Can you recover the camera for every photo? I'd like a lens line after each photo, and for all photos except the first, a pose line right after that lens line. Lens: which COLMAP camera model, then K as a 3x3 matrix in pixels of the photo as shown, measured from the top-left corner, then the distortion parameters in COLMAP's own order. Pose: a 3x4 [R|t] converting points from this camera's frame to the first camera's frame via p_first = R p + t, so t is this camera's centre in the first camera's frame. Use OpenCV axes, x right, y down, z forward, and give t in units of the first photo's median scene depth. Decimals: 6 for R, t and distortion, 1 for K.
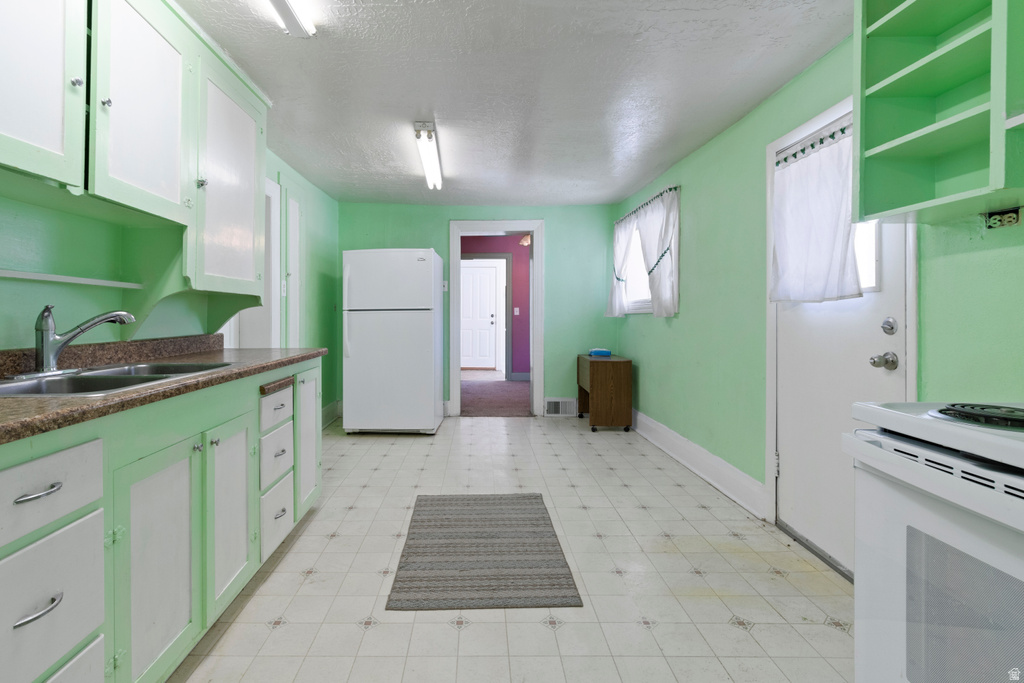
lens RADIAL K [[470.4, 0, 490.1], [0, 470.4, 316.8], [0, 0, 1]] dist [0.000737, 0.000636]
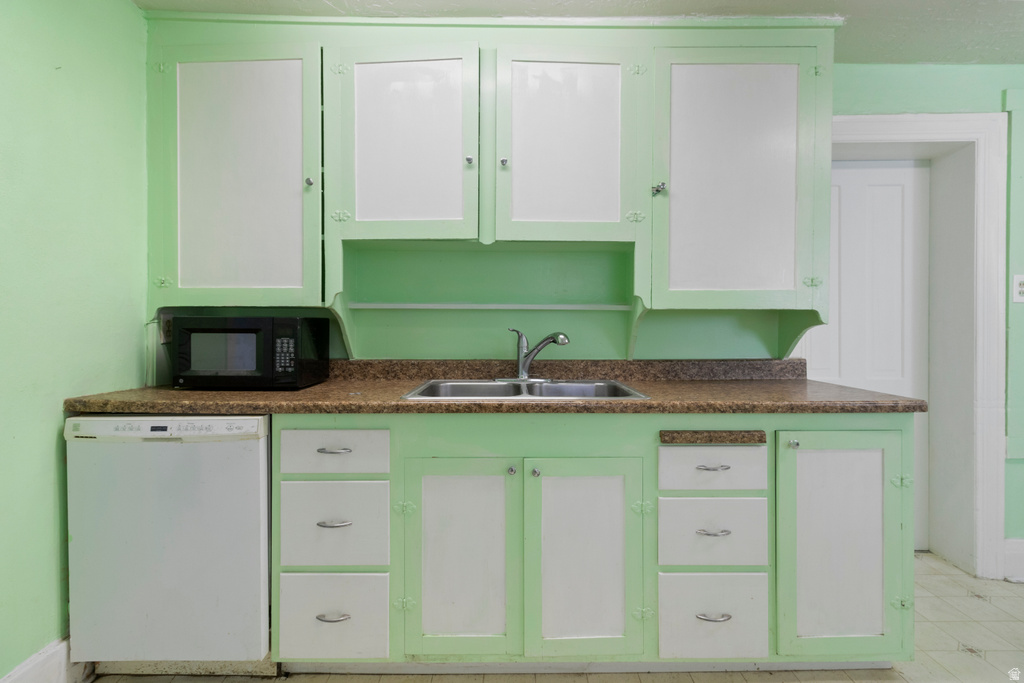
lens RADIAL K [[470.4, 0, 506.7], [0, 470.4, 326.6], [0, 0, 1]] dist [0.000737, 0.000636]
pose [[-0.026362, 0.006226, -0.999633, 0.213032], [-0.005173, 0.999966, 0.006365, -0.020923], [0.999639, 0.005339, -0.026329, 0.551861]]
